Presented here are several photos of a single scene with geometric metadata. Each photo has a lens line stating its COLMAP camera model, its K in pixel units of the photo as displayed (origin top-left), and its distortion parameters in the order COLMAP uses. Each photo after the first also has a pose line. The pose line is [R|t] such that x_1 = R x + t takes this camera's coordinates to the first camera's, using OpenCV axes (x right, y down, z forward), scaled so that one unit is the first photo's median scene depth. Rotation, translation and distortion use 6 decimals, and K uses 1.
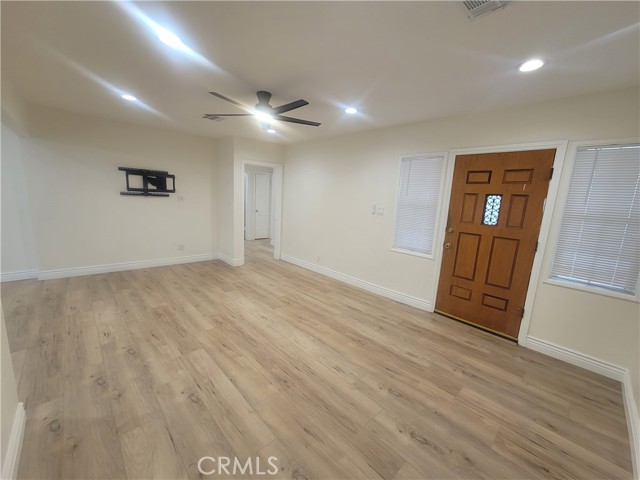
lens RADIAL K [[259.0, 0, 320.3], [0, 259.0, 243.5], [0, 0, 1]] dist [-0.003219, 0.000231]
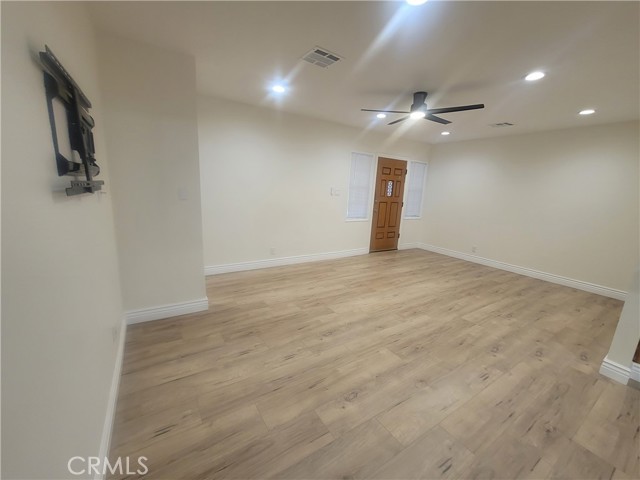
lens RADIAL K [[259.0, 0, 318.6], [0, 259.0, 238.8], [0, 0, 1]] dist [-0.003219, 0.000231]
pose [[0.192824, -0.237691, 0.952009, -1.342556], [0.137085, 0.967228, 0.213725, -0.246059], [-0.971610, 0.089294, 0.219089, 1.094734]]
